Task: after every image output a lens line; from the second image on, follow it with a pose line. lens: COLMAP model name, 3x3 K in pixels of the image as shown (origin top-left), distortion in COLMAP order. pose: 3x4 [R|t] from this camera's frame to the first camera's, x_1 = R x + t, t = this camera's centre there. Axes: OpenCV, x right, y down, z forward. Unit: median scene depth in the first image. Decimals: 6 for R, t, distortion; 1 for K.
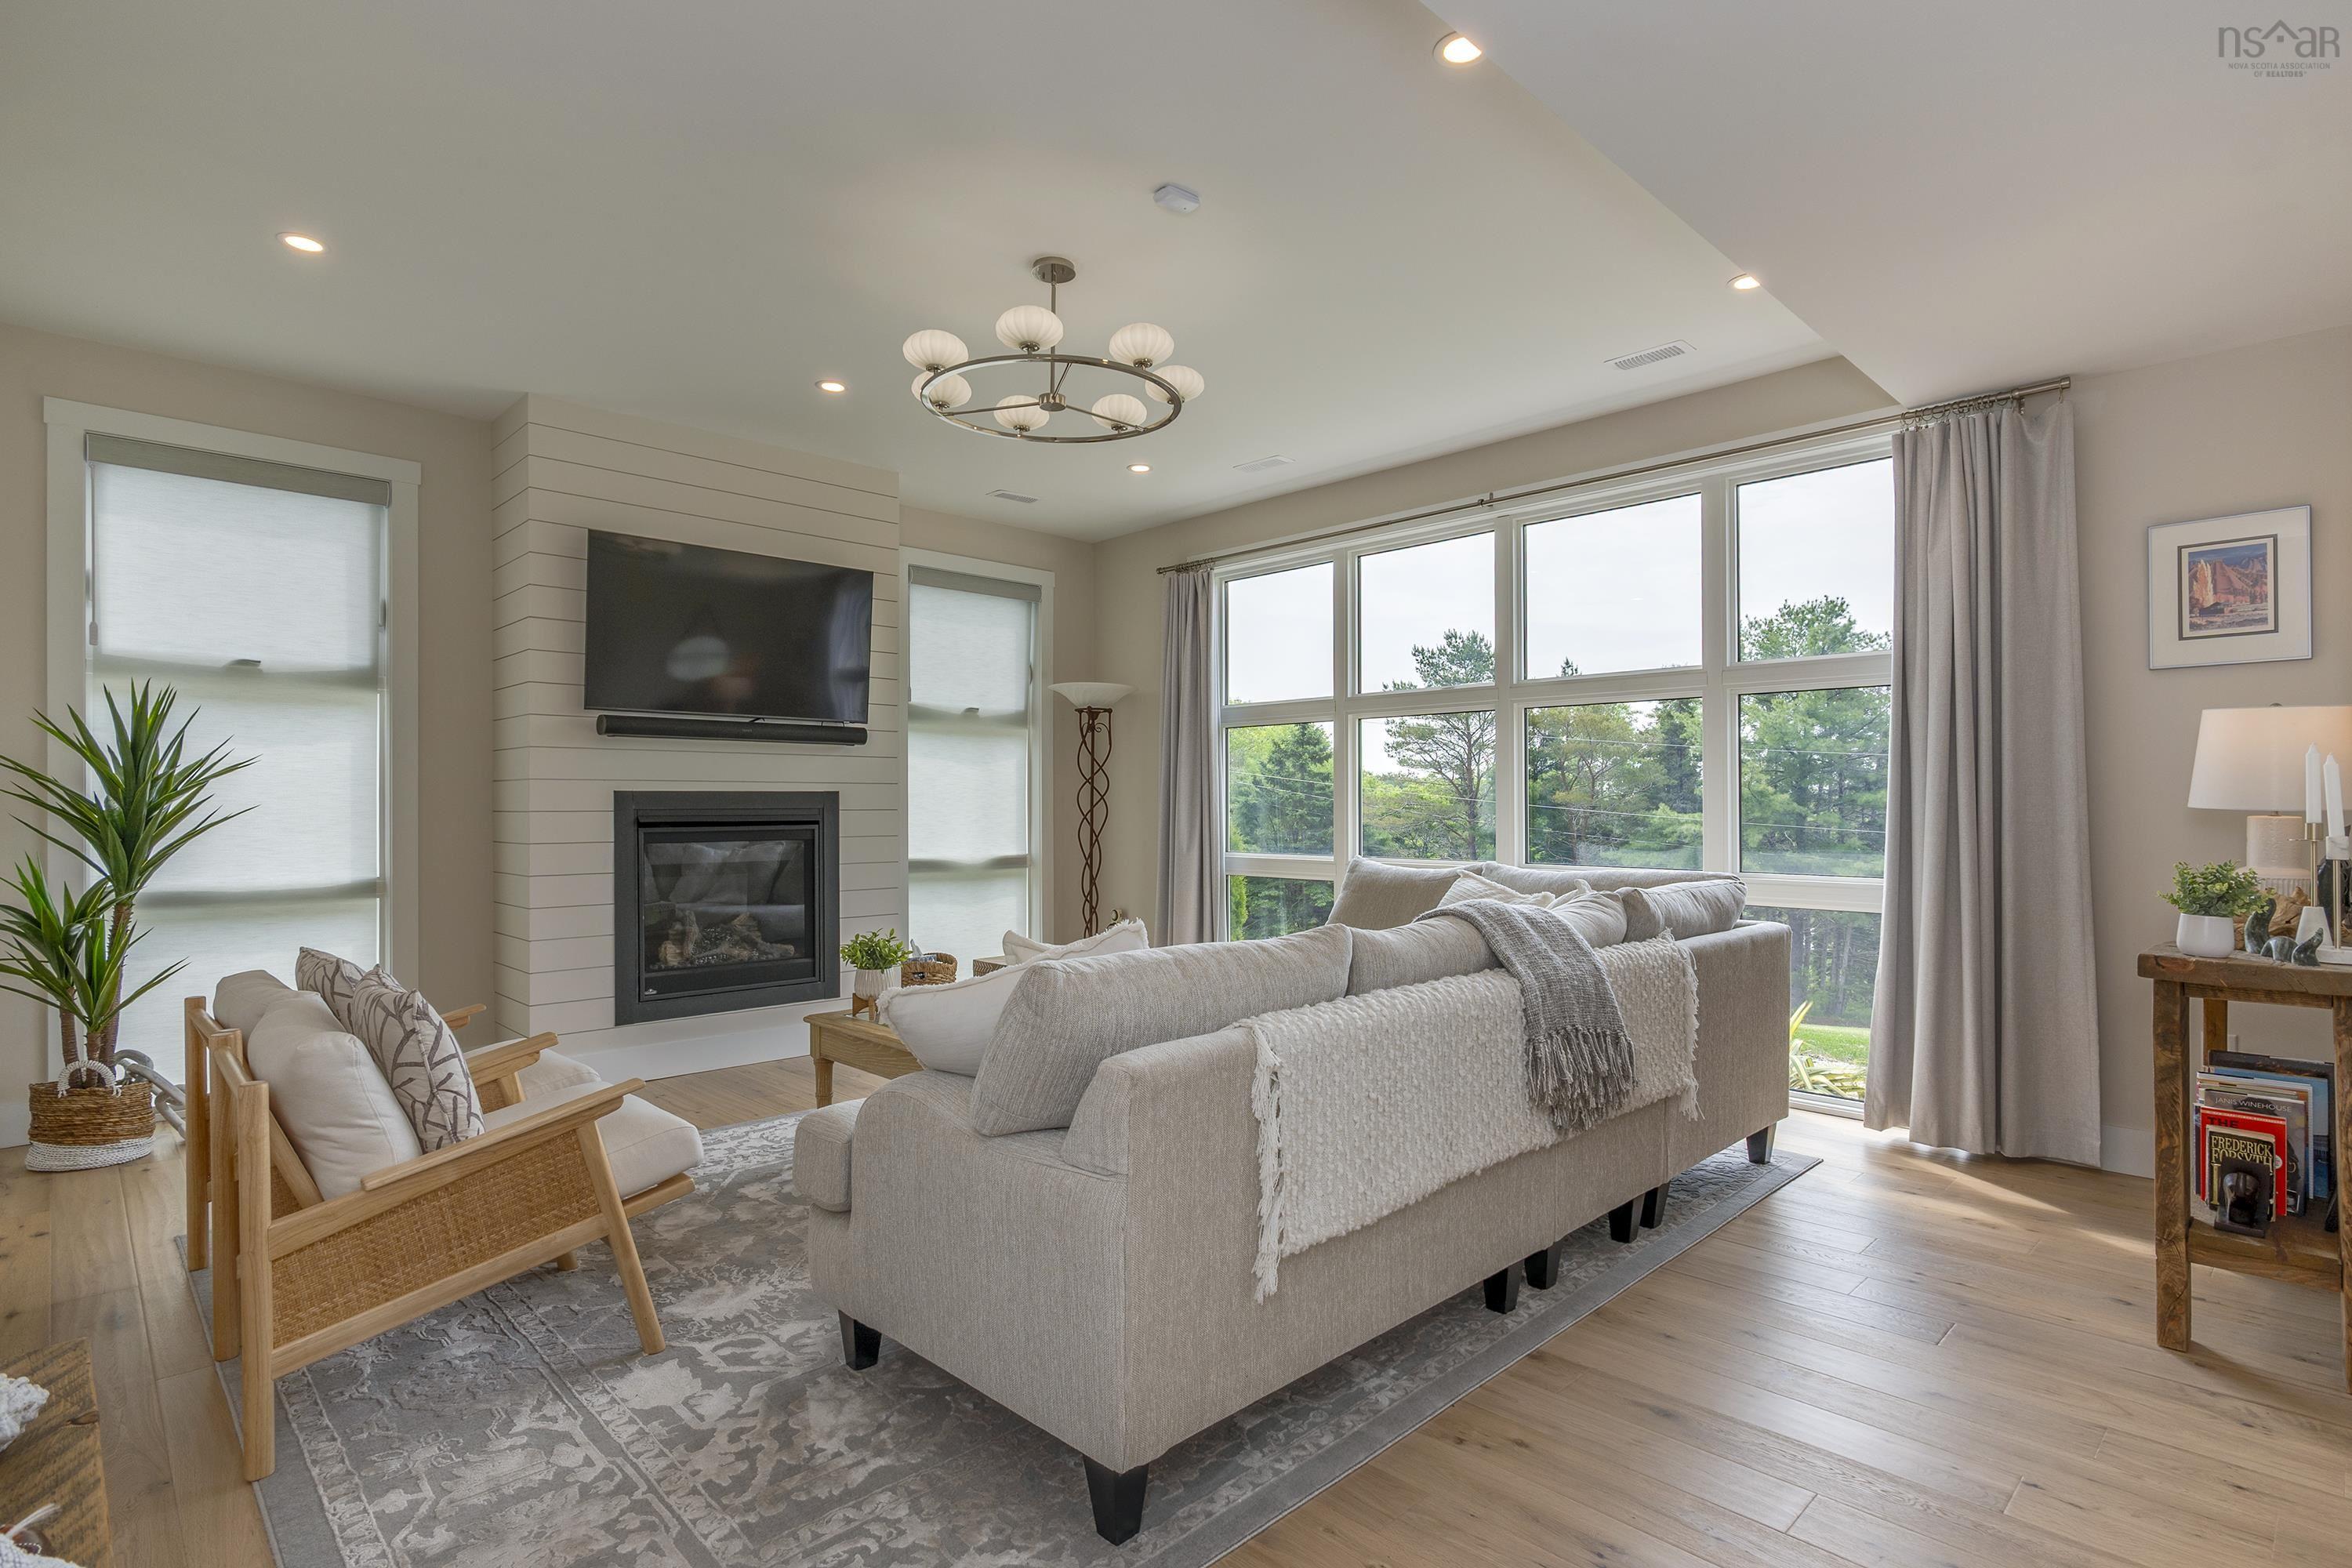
lens RADIAL K [[1166.7, 0, 1179.2], [0, 1166.7, 796.4], [0, 0, 1]] dist [0.002151, 0.000440]
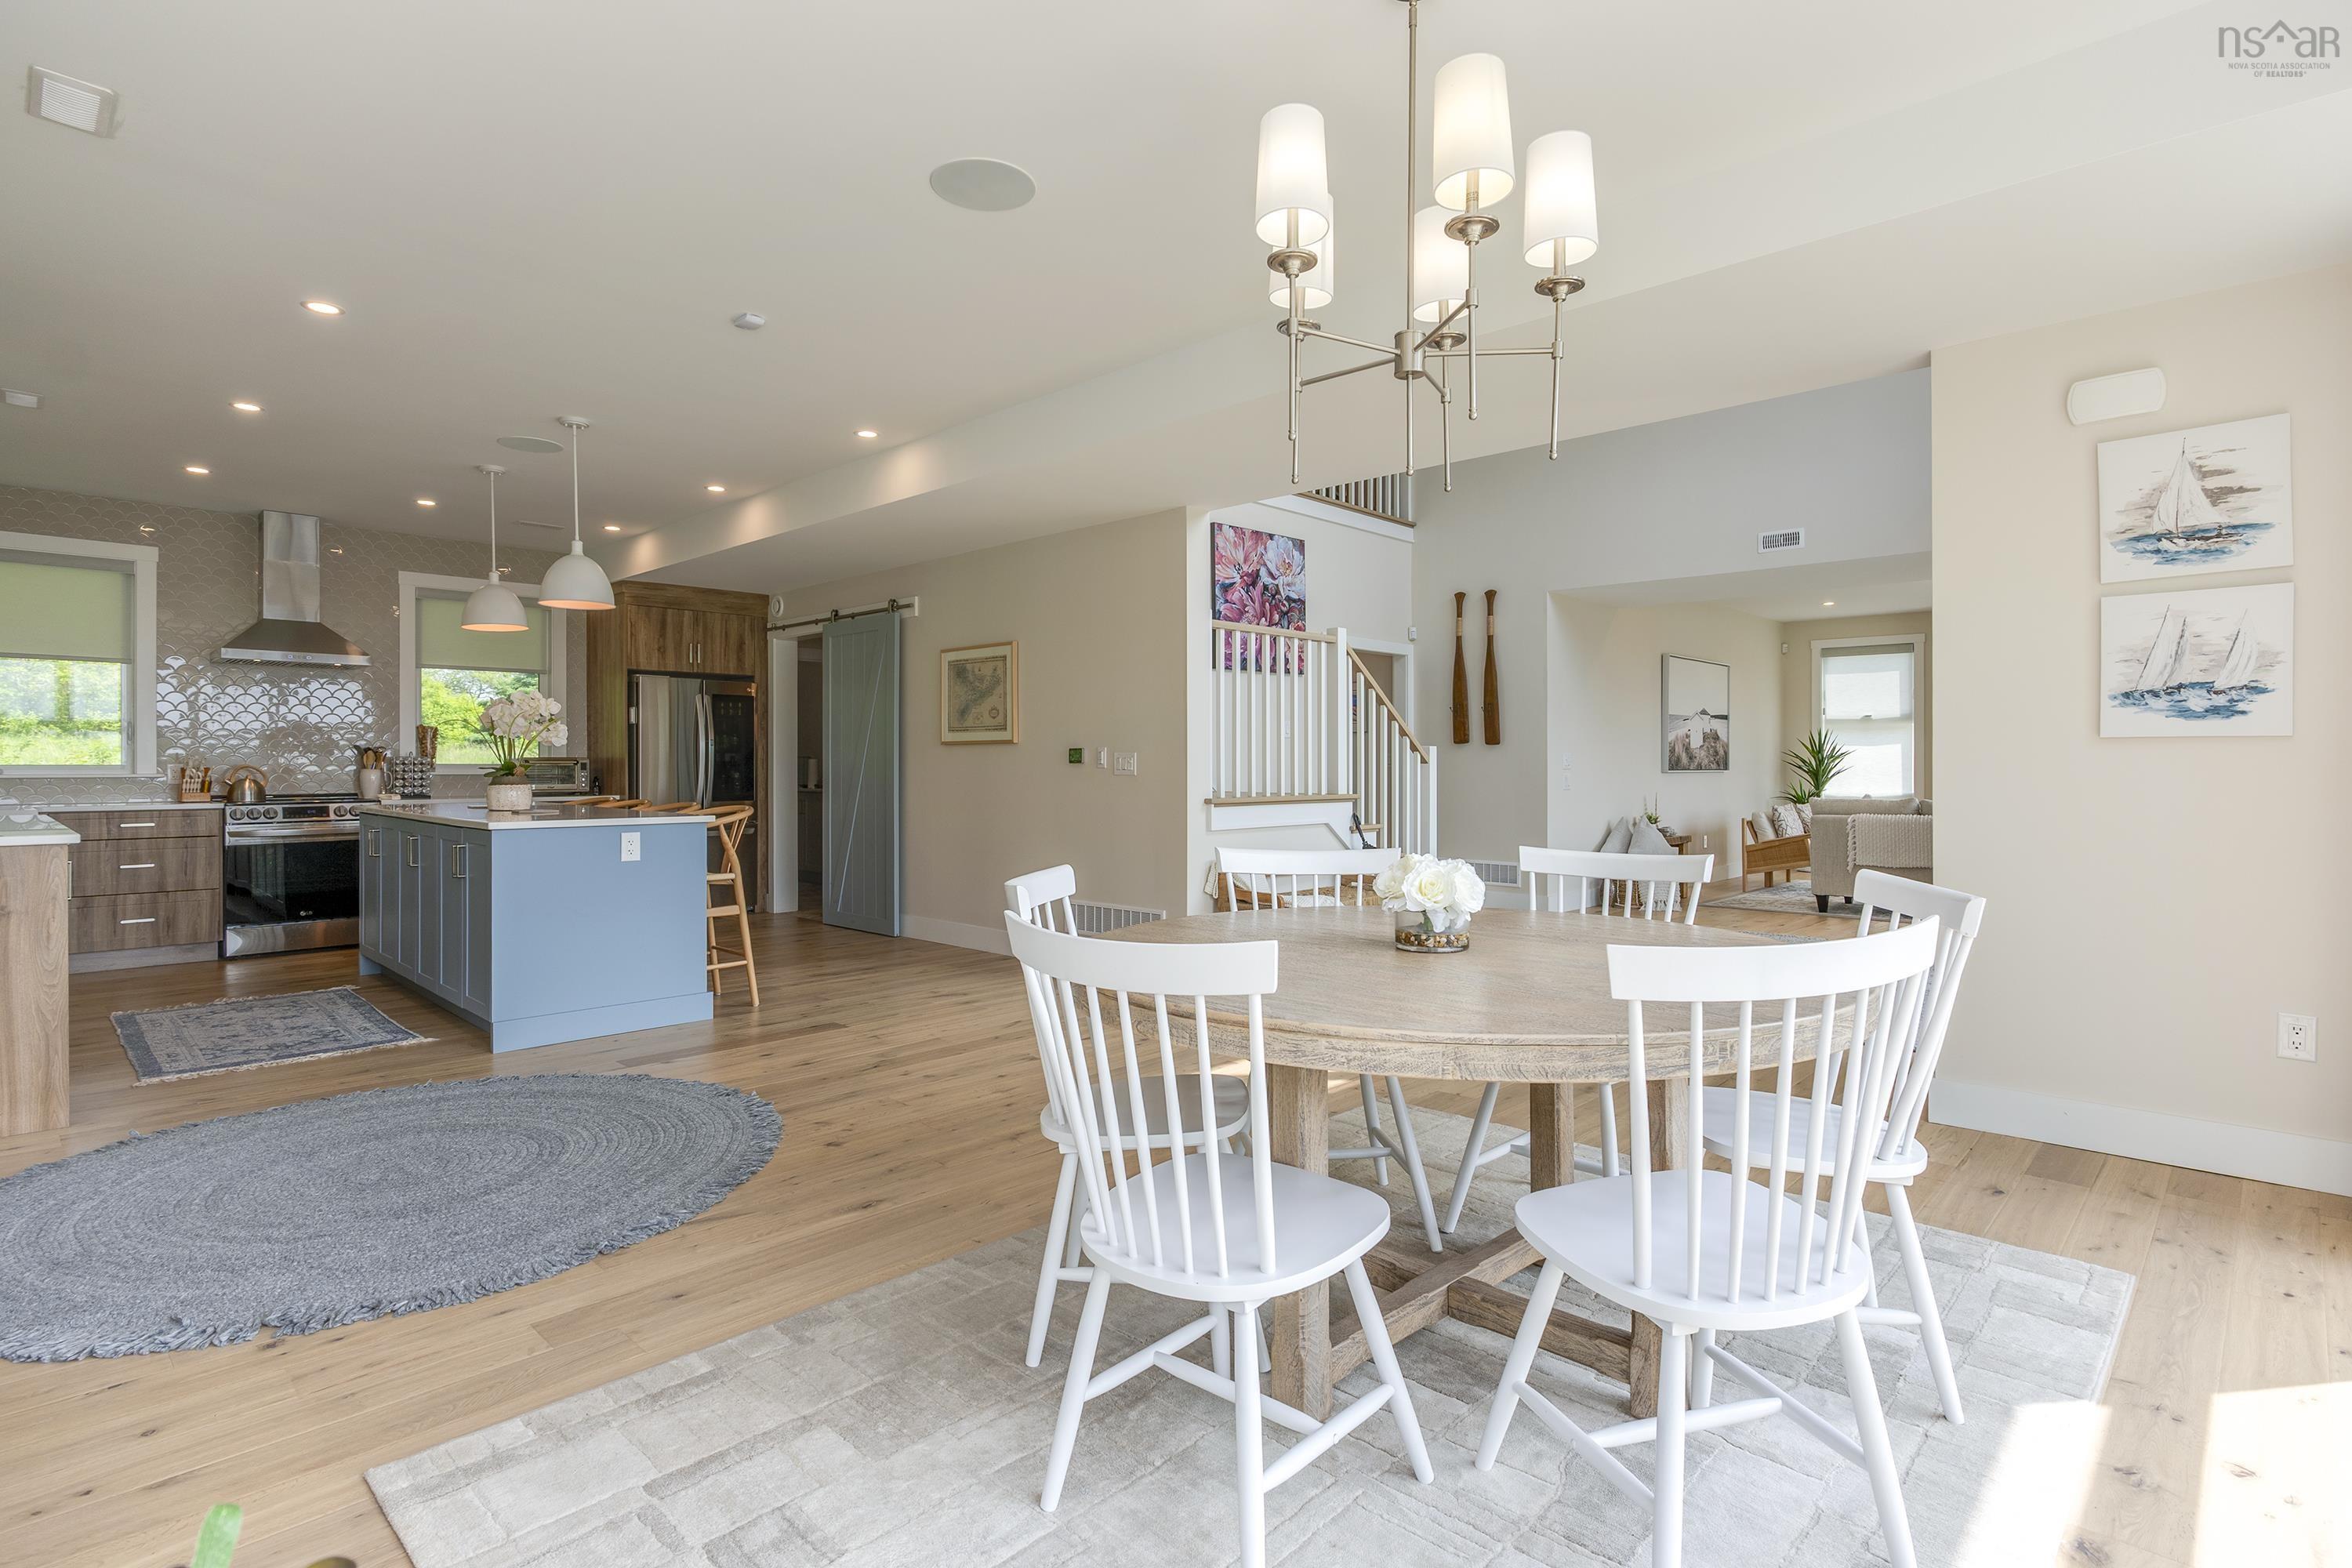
lens RADIAL K [[1166.7, 0, 1179.2], [0, 1166.7, 771.1], [0, 0, 1]] dist [0.002151, 0.000440]
pose [[0.037532, 0.003378, -0.999290, 2.168536], [0.006299, 0.999974, 0.003617, -0.000396], [0.999276, -0.006430, 0.037509, -0.866143]]
